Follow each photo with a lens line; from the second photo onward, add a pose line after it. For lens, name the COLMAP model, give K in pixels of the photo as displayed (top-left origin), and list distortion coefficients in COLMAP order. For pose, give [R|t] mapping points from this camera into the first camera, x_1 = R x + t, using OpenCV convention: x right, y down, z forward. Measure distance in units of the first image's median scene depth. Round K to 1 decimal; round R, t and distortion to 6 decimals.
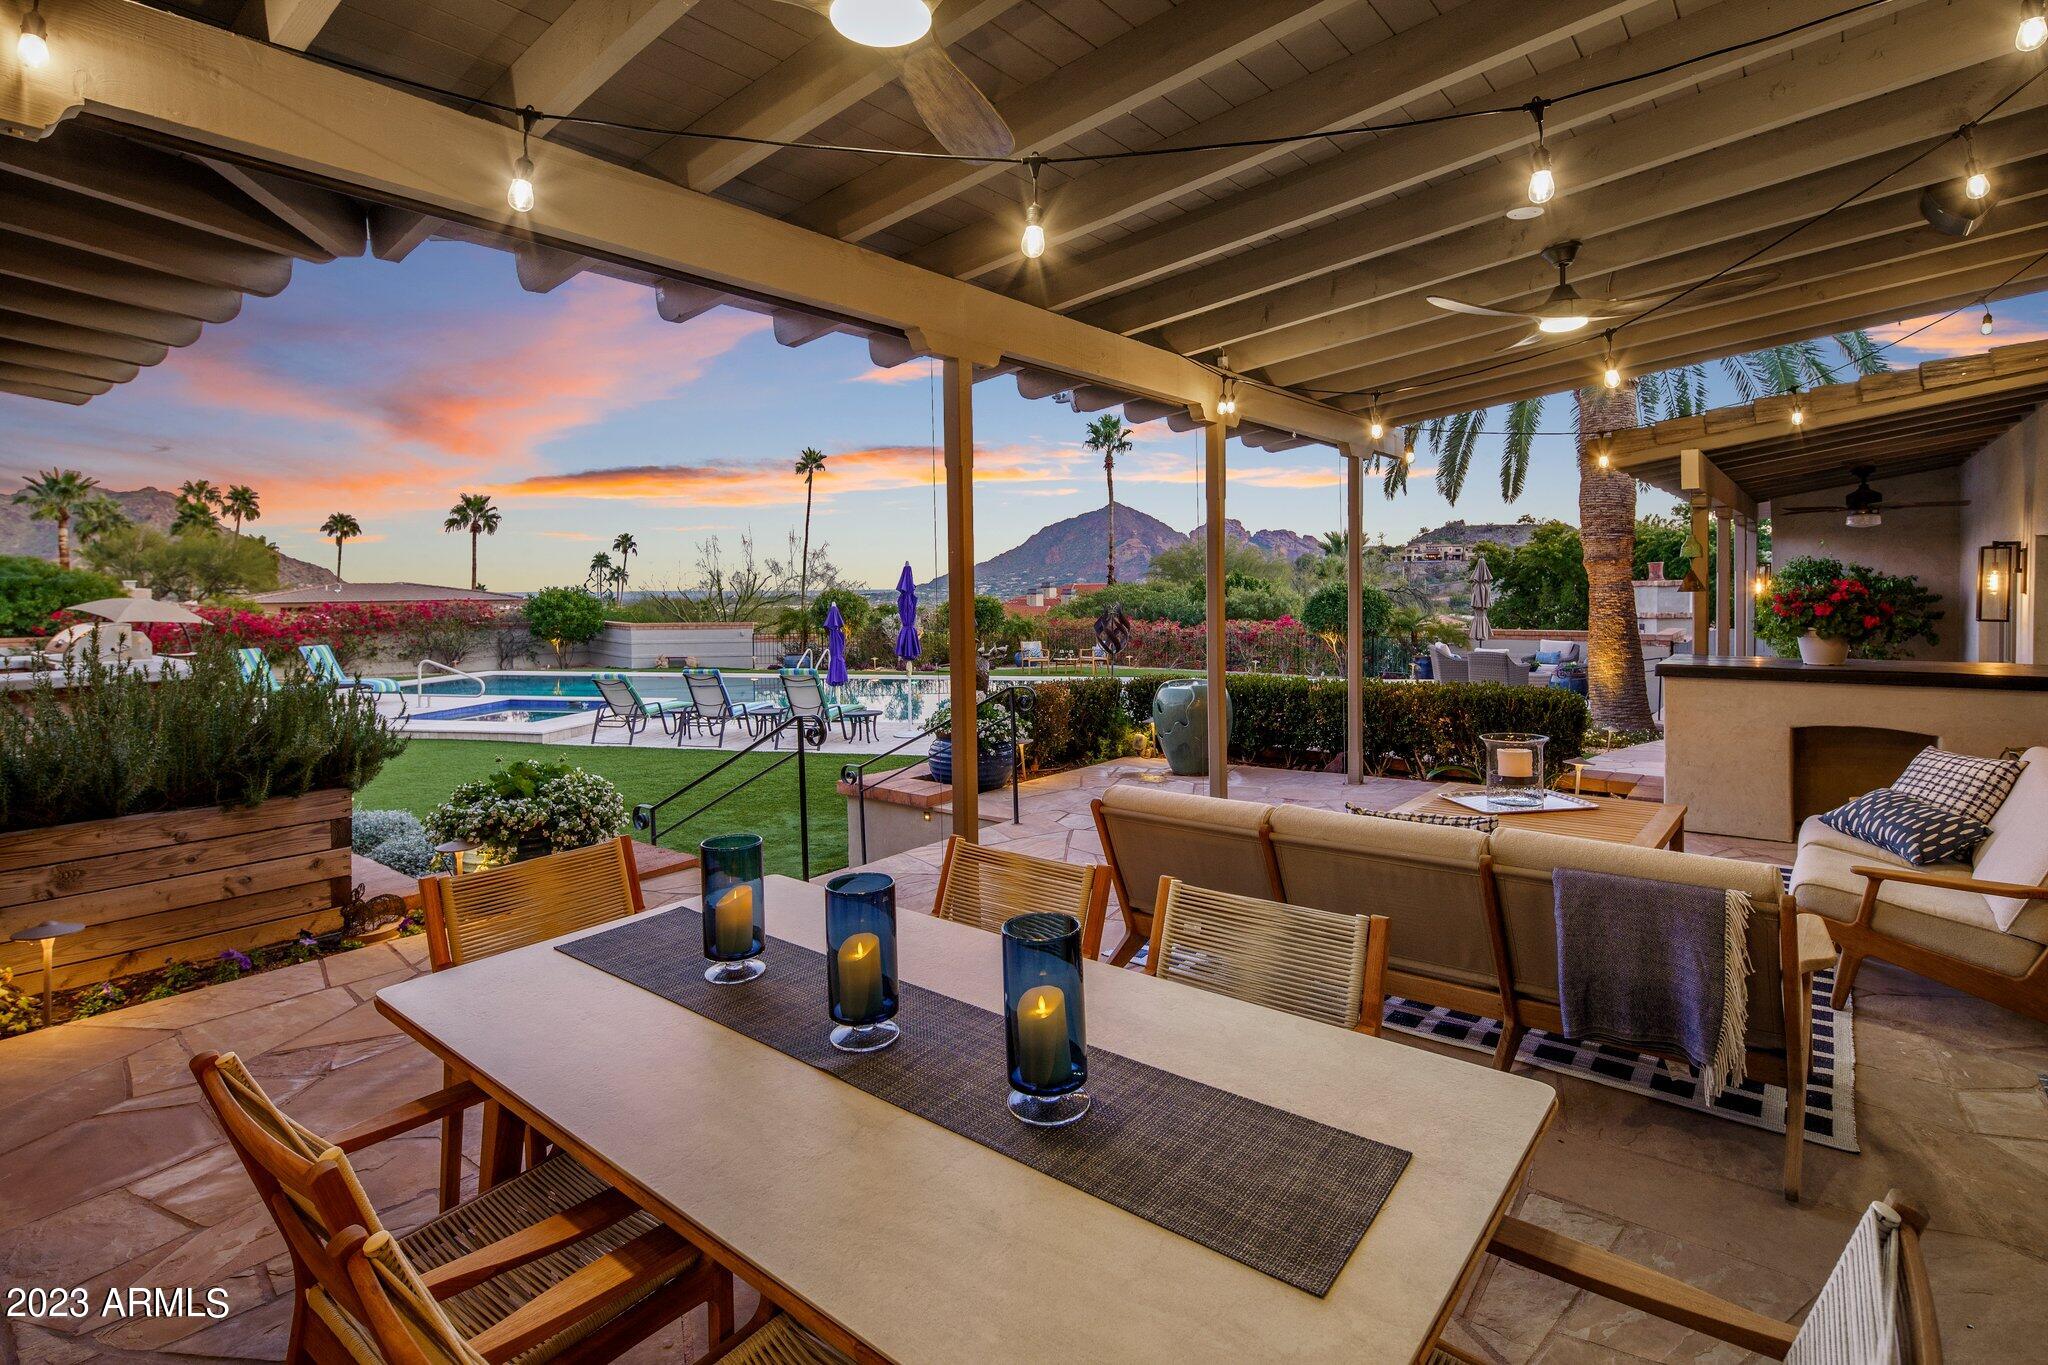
lens RADIAL K [[1004.7, 0, 1023.5], [0, 1004.7, 613.1], [0, 0, 1]] dist [0.006077, -0.004895]
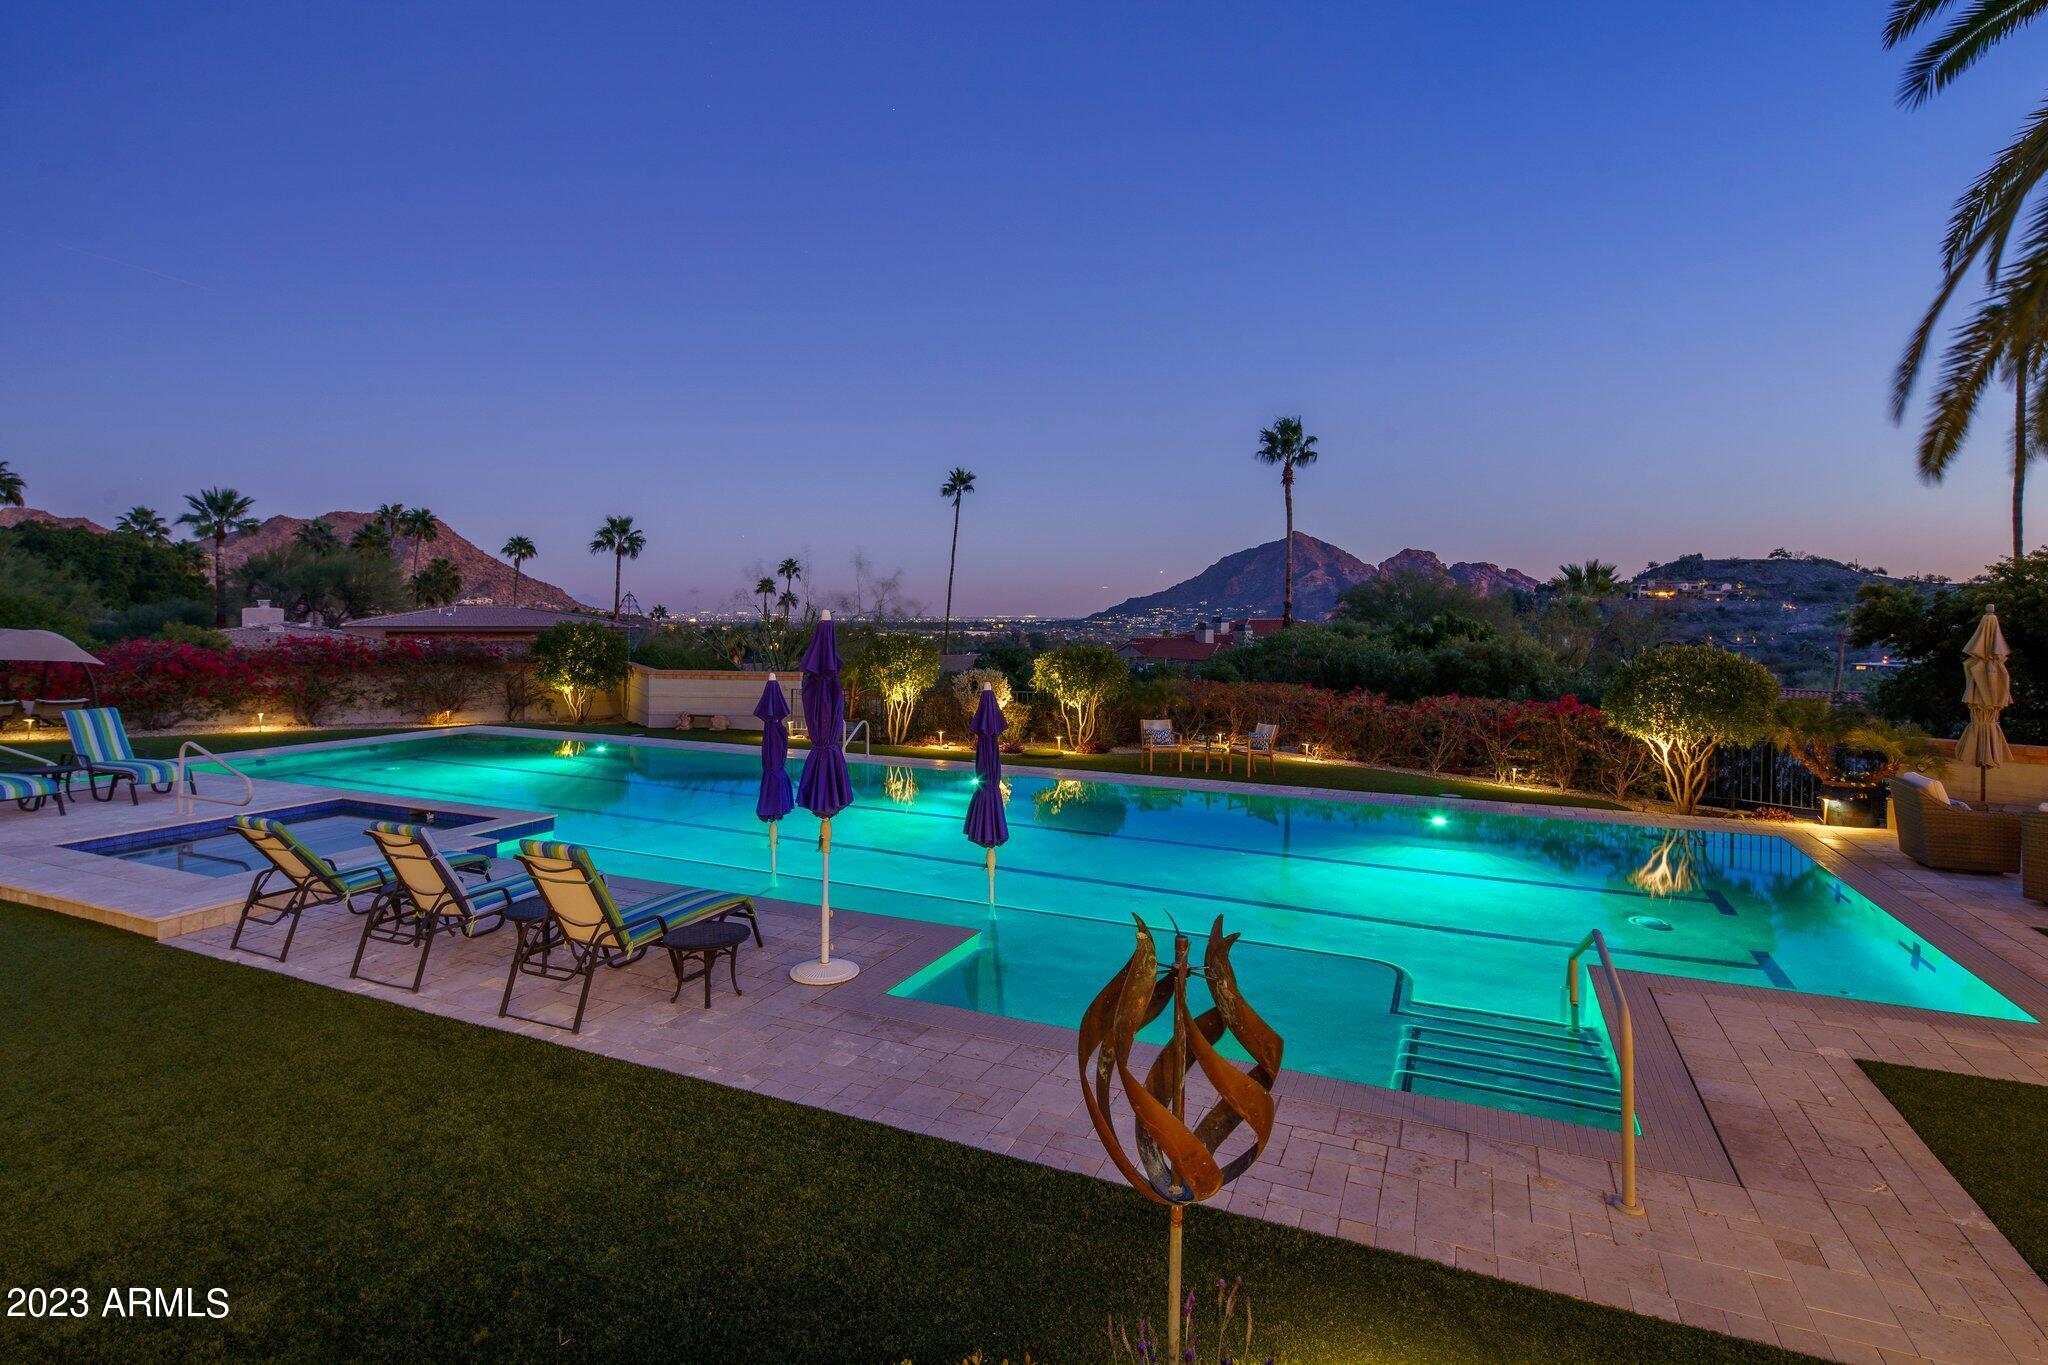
lens RADIAL K [[1004.7, 0, 1019.5], [0, 1004.7, 621.0], [0, 0, 1]] dist [0.006077, -0.004895]
pose [[0.983936, 0.021483, -0.177224, 0.061336], [-0.025176, 0.999510, -0.018617, -0.040076], [0.176738, 0.022780, 0.983994, 0.549392]]
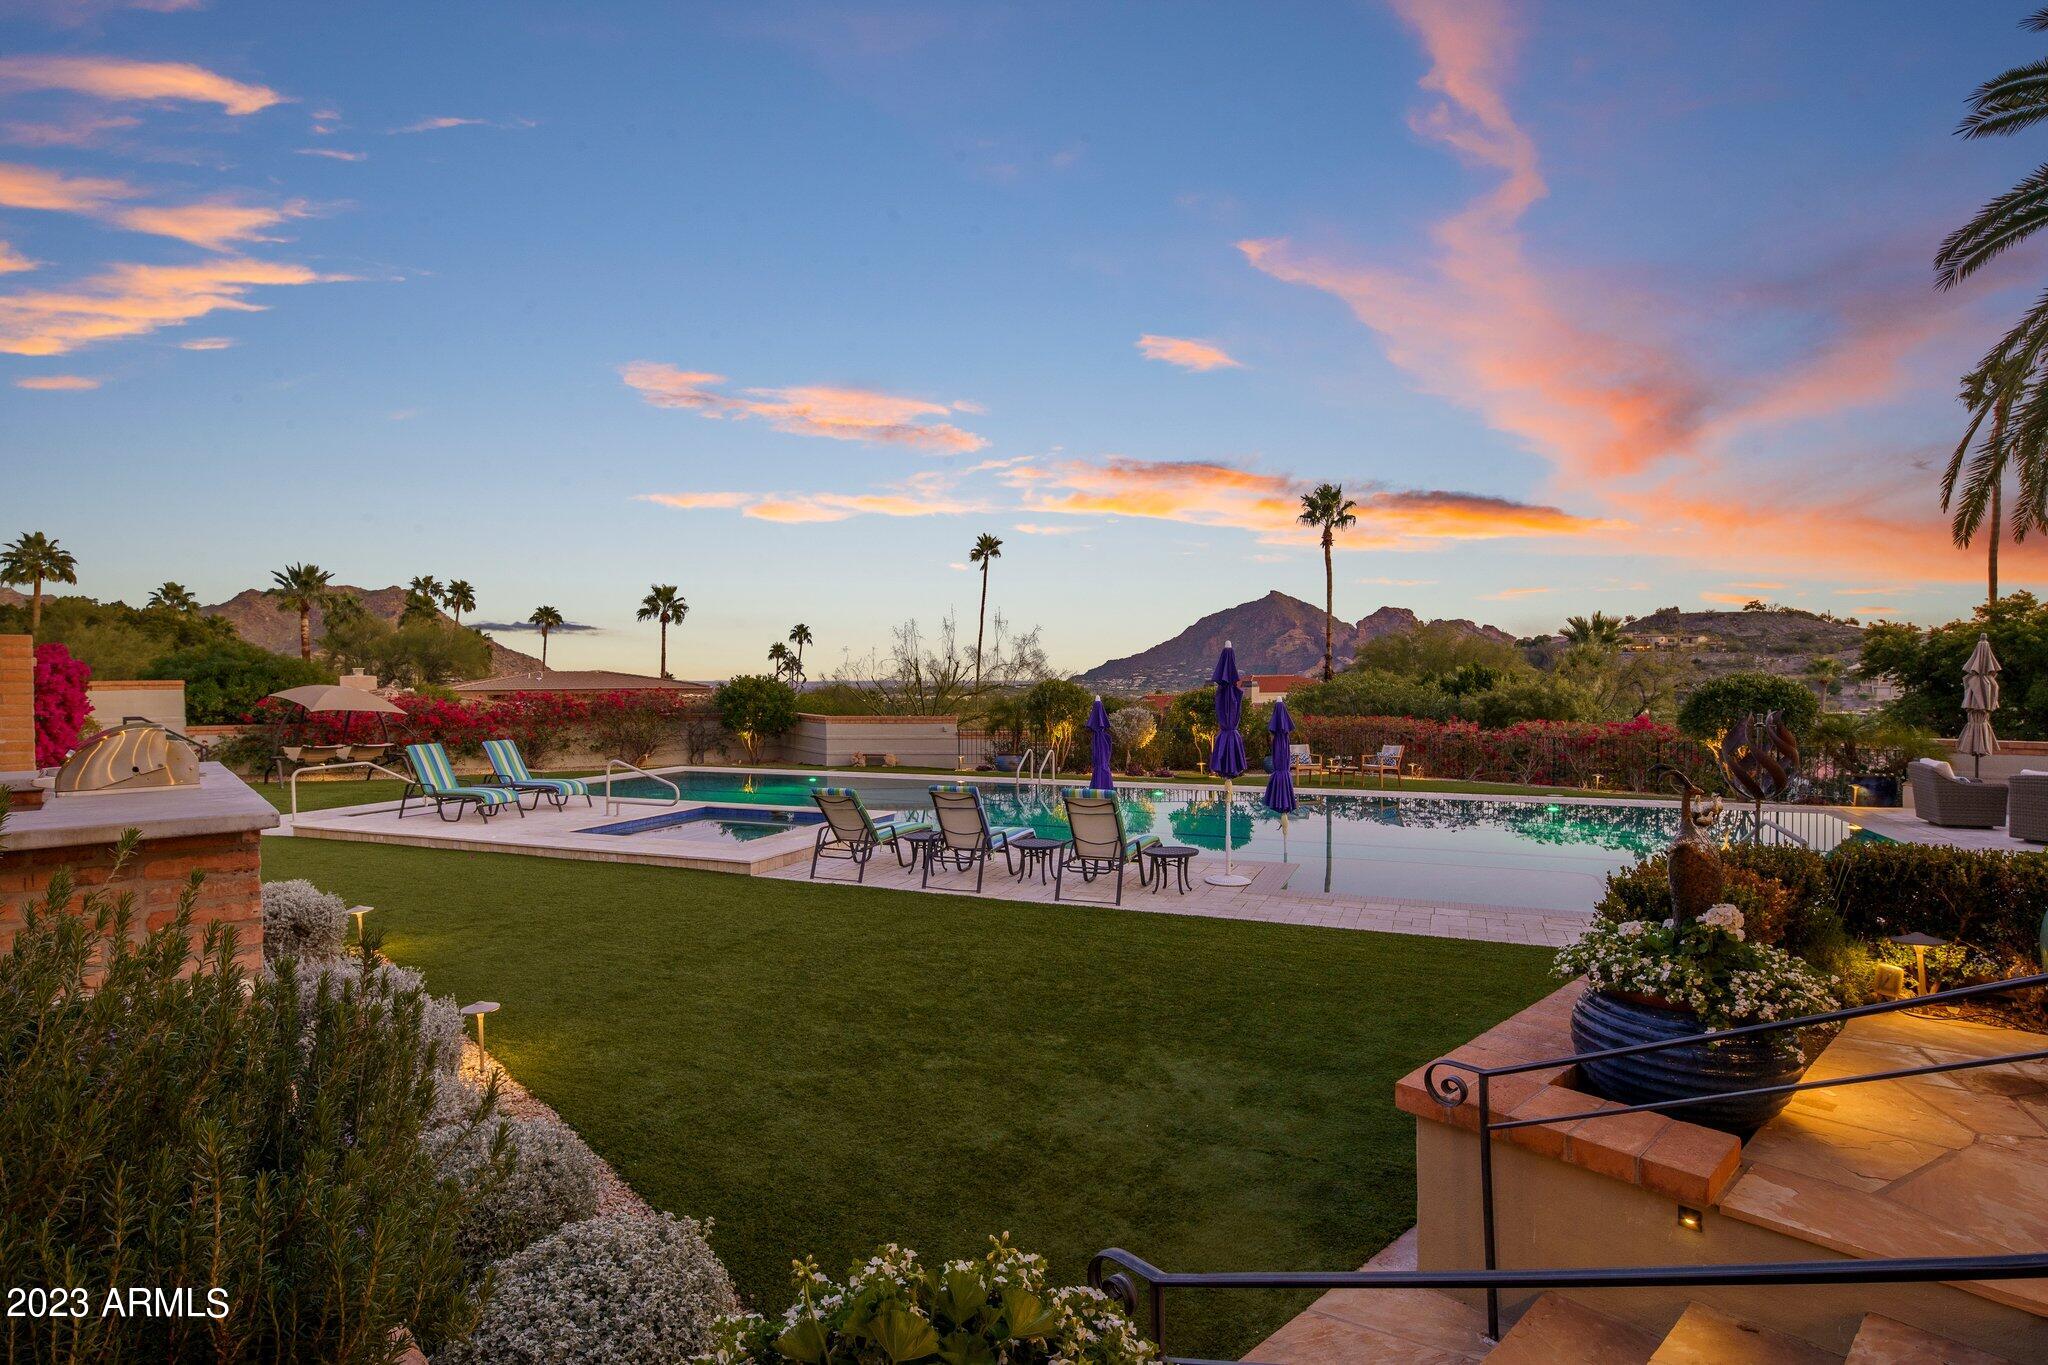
lens RADIAL K [[1004.7, 0, 1012.2], [0, 1004.7, 711.4], [0, 0, 1]] dist [0.006077, -0.004895]
pose [[0.986468, 0.010521, -0.163615, -0.151584], [-0.009391, 0.999926, 0.007681, -0.005009], [0.163684, -0.006041, 0.986494, 0.265122]]
